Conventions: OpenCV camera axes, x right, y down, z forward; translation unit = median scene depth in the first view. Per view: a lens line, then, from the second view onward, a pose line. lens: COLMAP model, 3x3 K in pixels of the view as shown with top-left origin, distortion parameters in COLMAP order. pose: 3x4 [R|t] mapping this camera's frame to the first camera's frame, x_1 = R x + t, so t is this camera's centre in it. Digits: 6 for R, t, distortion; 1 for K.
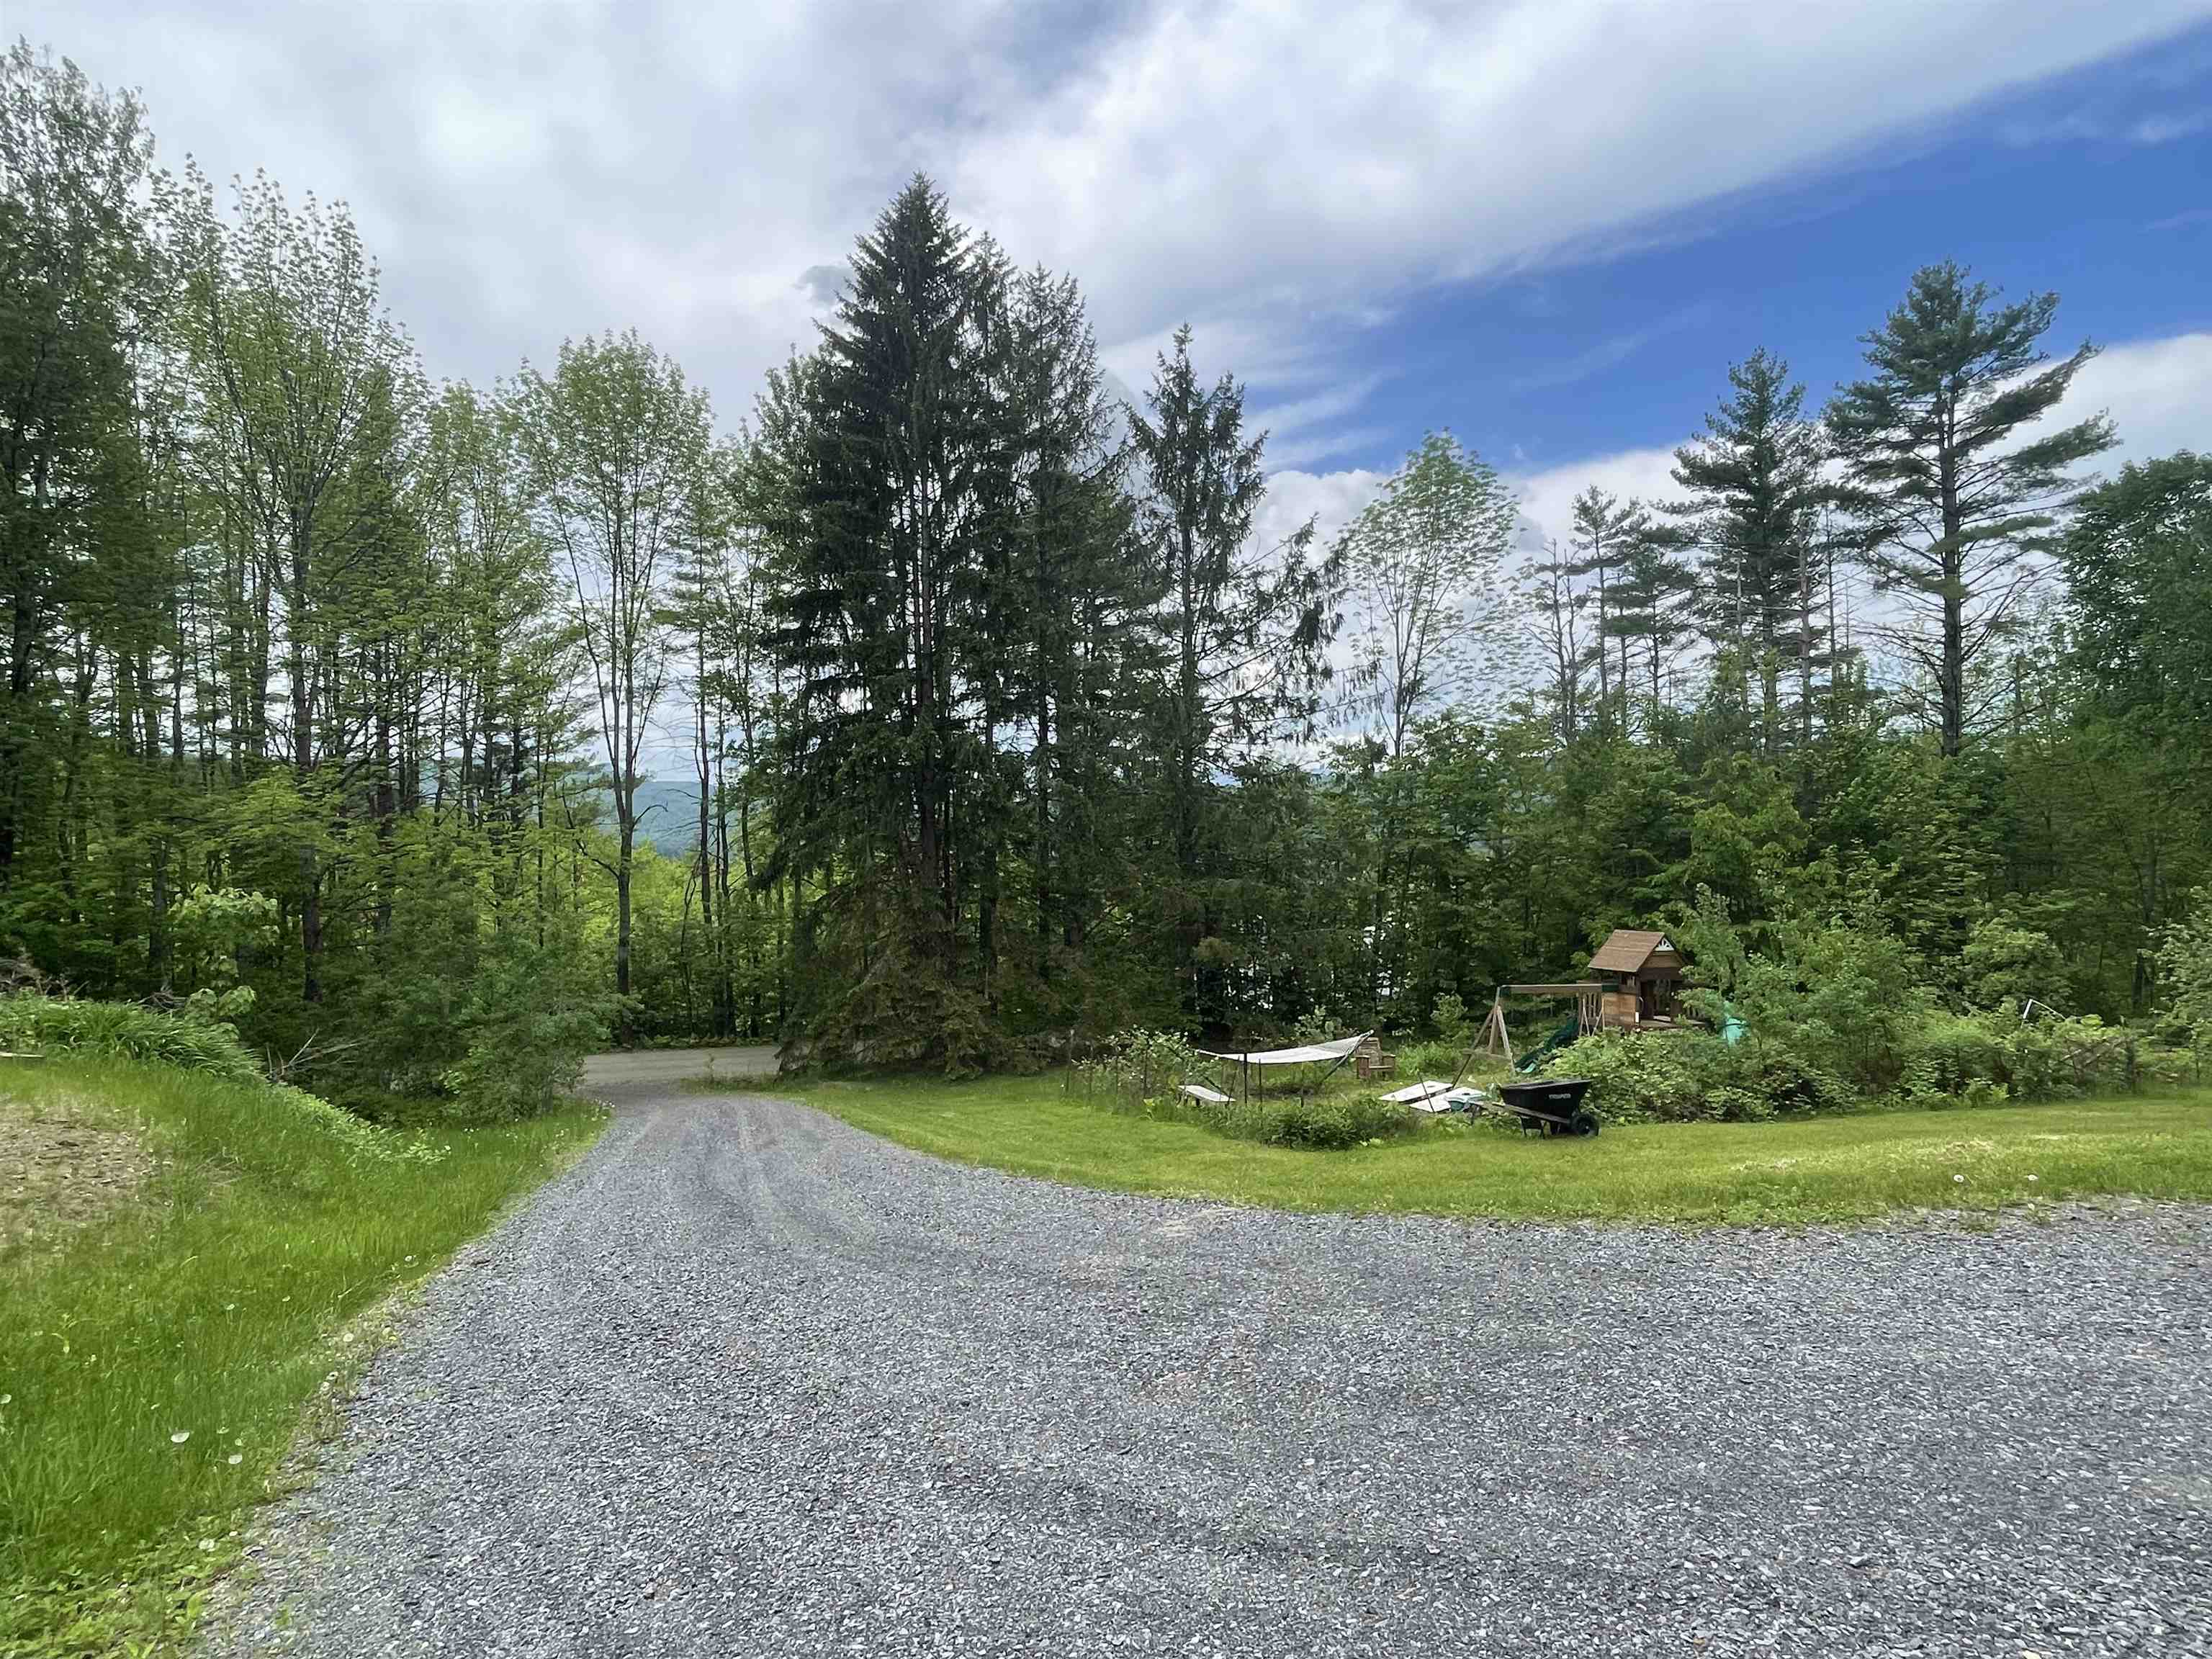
lens RADIAL K [[1229.9, 0, 1106.0], [0, 1229.9, 829.5], [0, 0, 1]] dist [-0.006821, -0.001885]
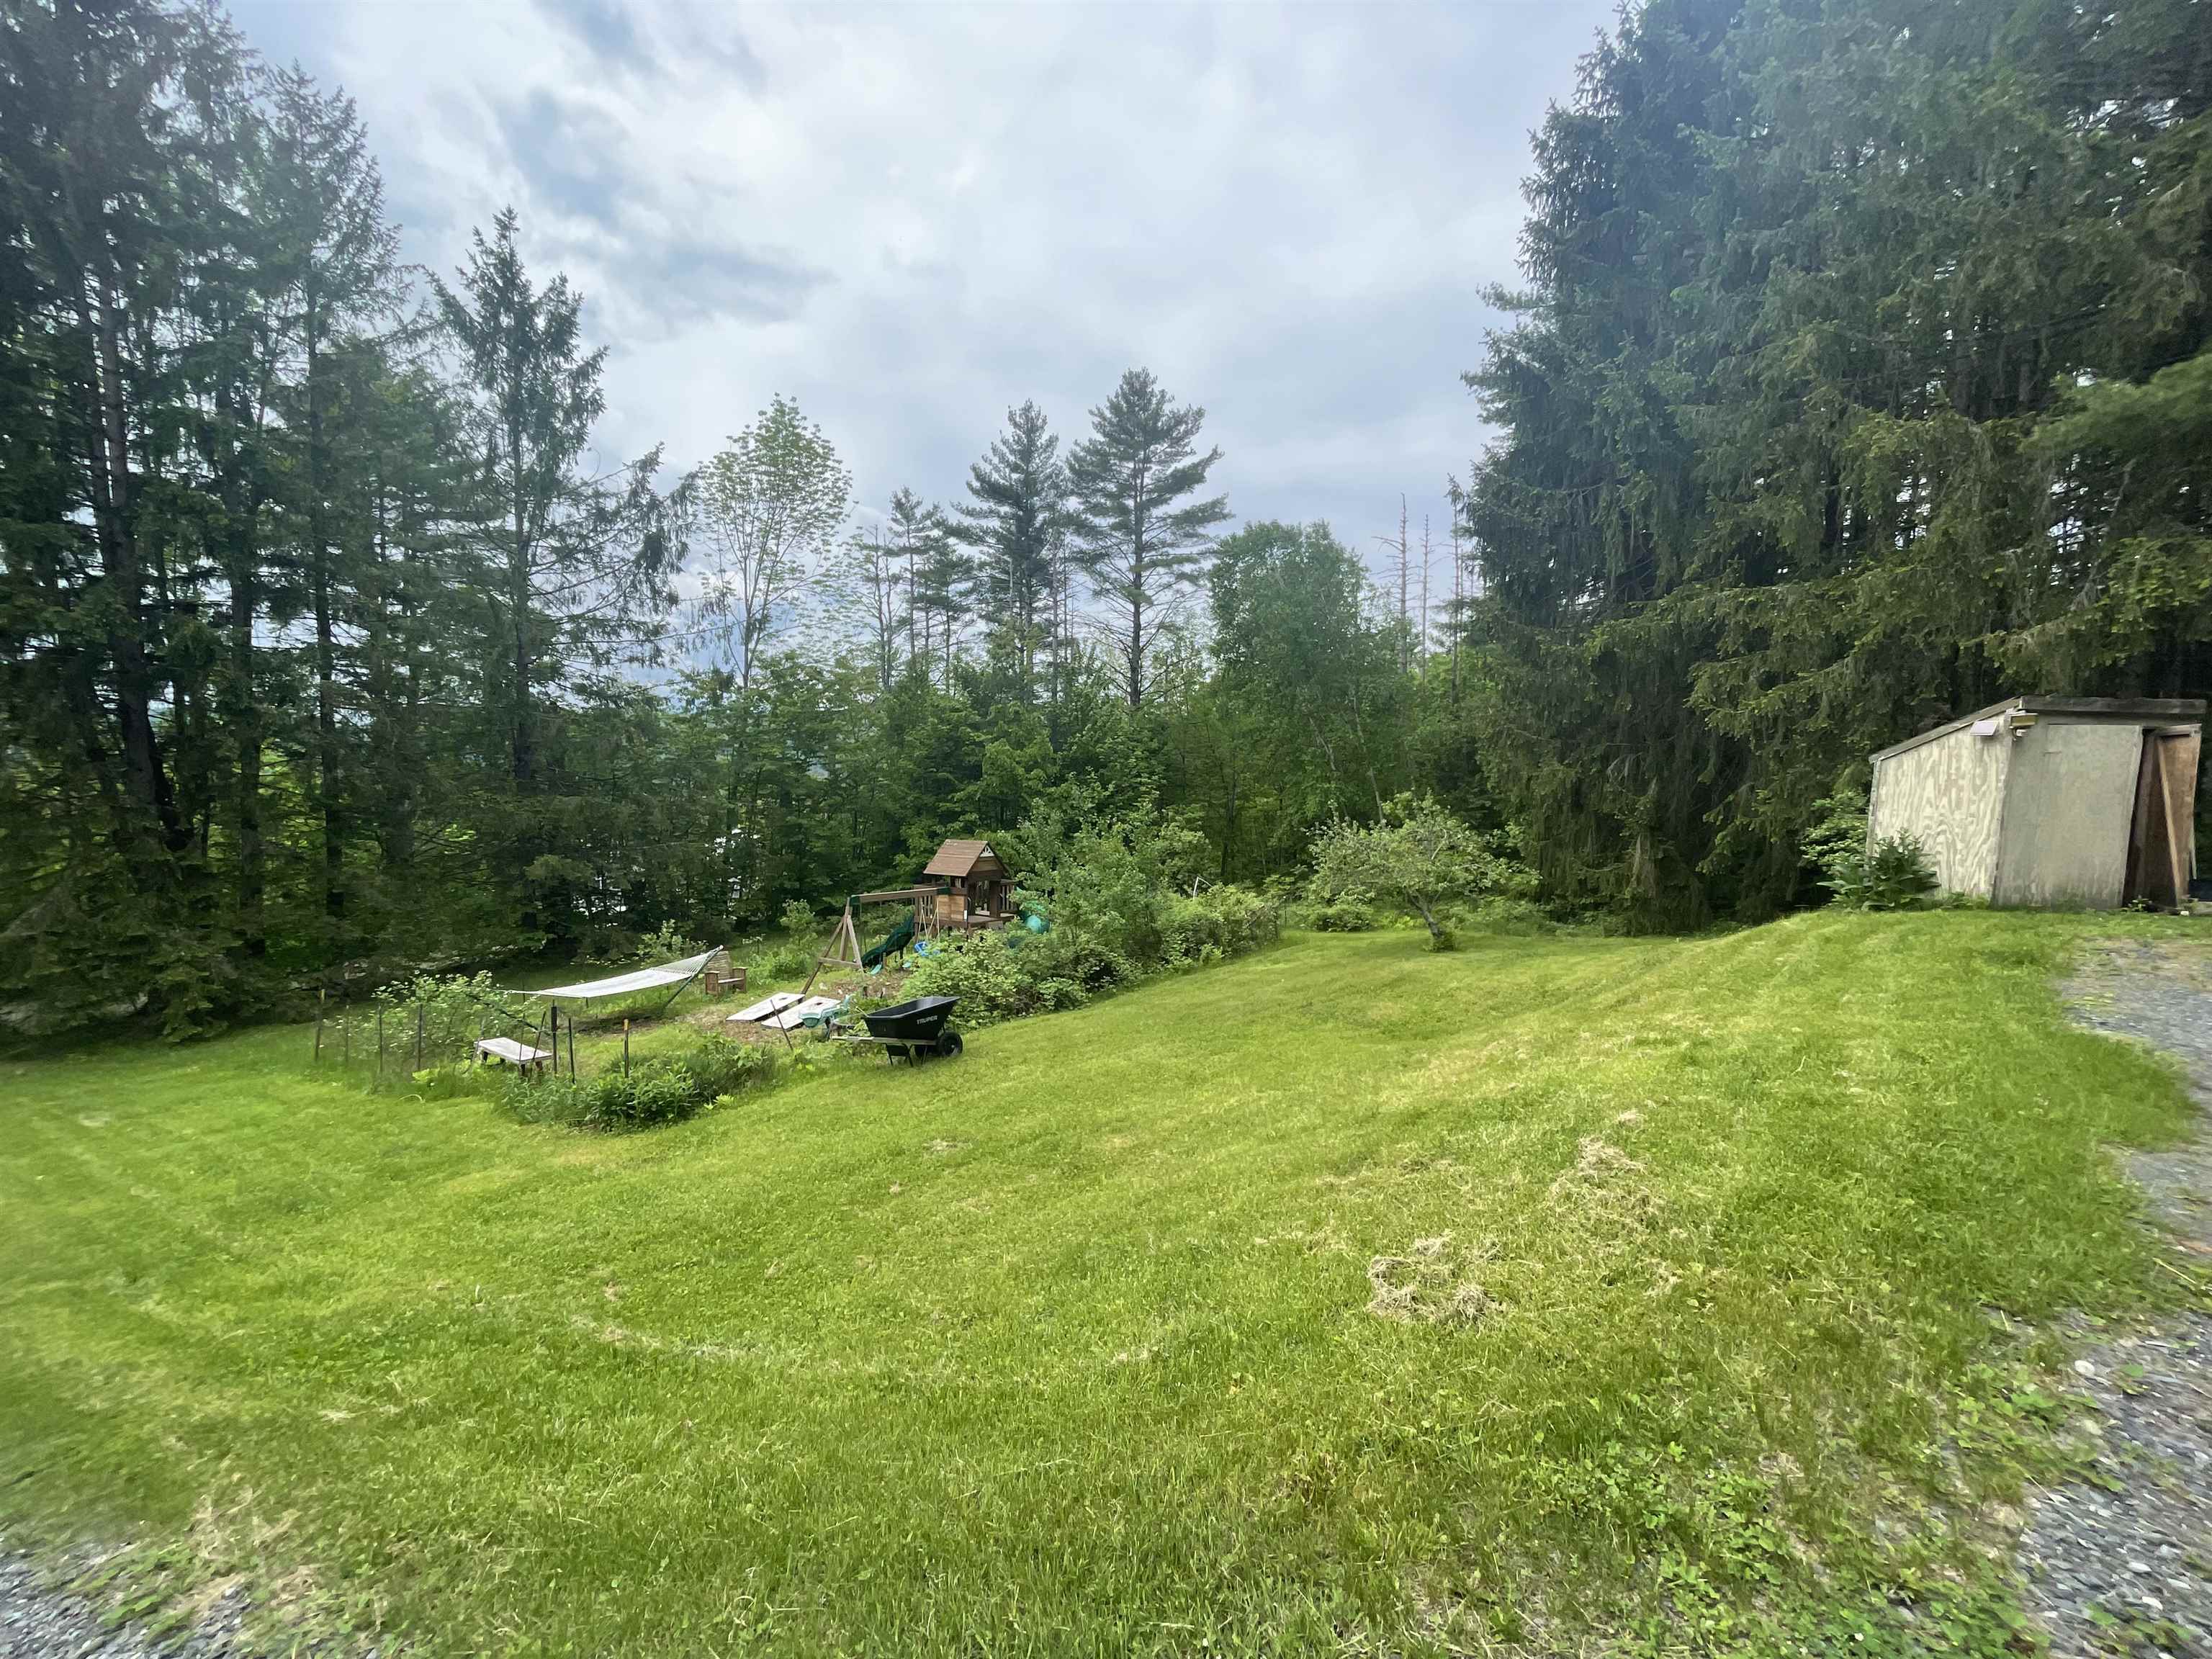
lens RADIAL K [[885.6, 0, 1106.0], [0, 885.6, 829.5], [0, 0, 1]] dist [-0.004477, -0.000585]
pose [[0.814252, -0.022084, 0.580092, 0.034318], [-0.022559, 0.997317, 0.069634, 0.006881], [-0.580073, -0.069786, 0.811569, 0.148096]]
